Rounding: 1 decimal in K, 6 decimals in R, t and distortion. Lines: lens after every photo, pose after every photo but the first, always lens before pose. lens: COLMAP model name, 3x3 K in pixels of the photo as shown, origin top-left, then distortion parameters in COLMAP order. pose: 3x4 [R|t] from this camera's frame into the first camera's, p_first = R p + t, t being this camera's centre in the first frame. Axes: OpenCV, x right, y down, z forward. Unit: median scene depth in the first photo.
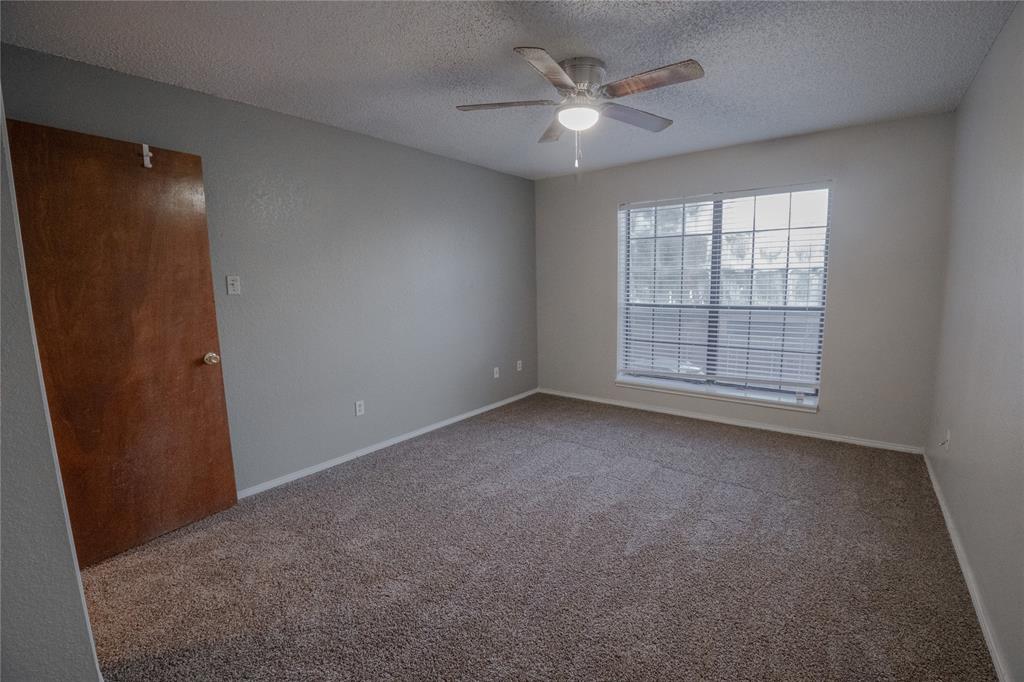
lens RADIAL K [[426.2, 0, 556.2], [0, 426.2, 343.2], [0, 0, 1]] dist [-0.013109, -0.000007]
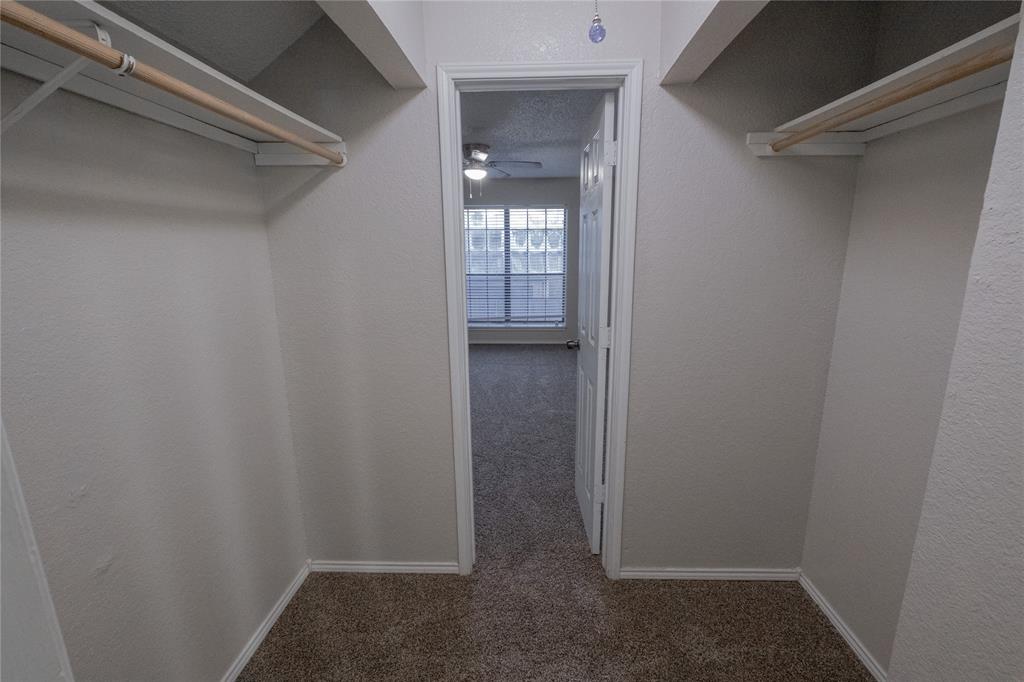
lens RADIAL K [[439.0, 0, 518.8], [0, 439.0, 340.3], [0, 0, 1]] dist [-0.008696, 0.000151]
pose [[0.831996, -0.110736, 0.543617, -0.563416], [0.069887, 0.992991, 0.095314, 0.008151], [-0.550362, -0.041309, 0.833904, -0.464785]]
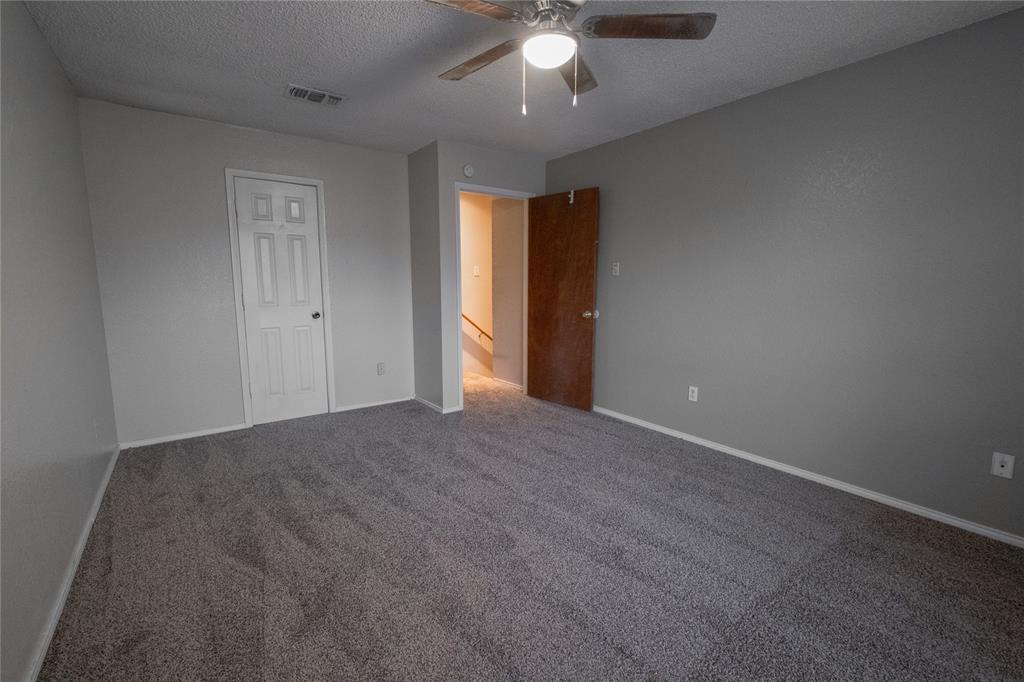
lens RADIAL K [[441.6, 0, 516.7], [0, 441.6, 337.3], [0, 0, 1]] dist [-0.011097, 0.000134]
pose [[-0.281580, 0.148660, -0.947952, 0.512136], [-0.136936, 0.971588, 0.193042, -0.099542], [0.949716, 0.184166, -0.253223, 0.703718]]
